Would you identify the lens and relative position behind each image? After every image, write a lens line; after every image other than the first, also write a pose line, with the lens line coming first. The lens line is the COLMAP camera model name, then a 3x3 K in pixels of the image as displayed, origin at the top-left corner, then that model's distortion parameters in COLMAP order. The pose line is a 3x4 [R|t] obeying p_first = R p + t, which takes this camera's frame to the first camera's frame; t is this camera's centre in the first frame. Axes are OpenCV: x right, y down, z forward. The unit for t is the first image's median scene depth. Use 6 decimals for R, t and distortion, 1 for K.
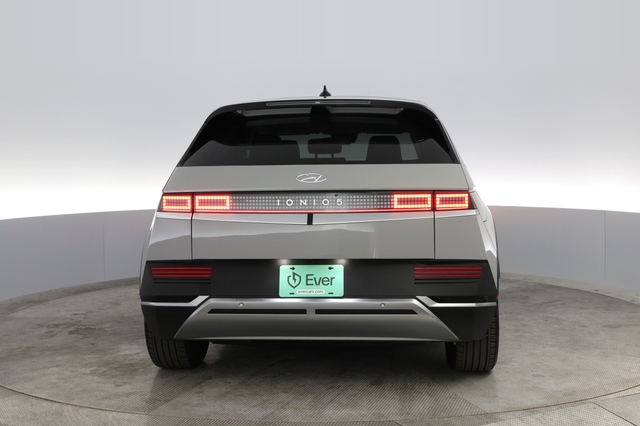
lens RADIAL K [[543.2, 0, 319.7], [0, 543.2, 212.7], [0, 0, 1]] dist [-0.055449, -0.017879]
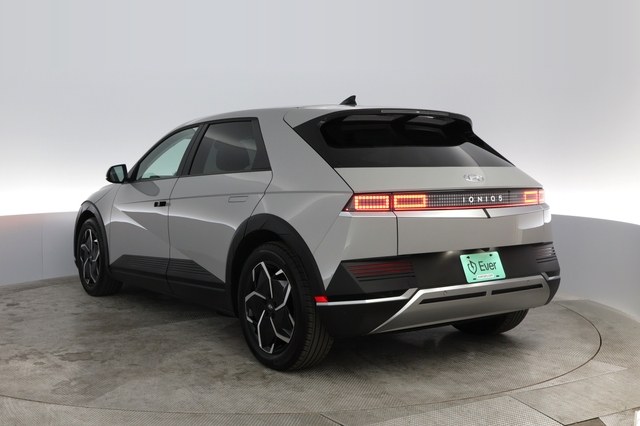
lens RADIAL K [[543.2, 0, 319.2], [0, 543.2, 208.9], [0, 0, 1]] dist [-0.055449, -0.017879]
pose [[0.898173, -0.027092, 0.438807, -0.828283], [0.036378, 0.999257, -0.012766, 0.003960], [-0.438135, 0.027429, 0.898491, 0.114041]]
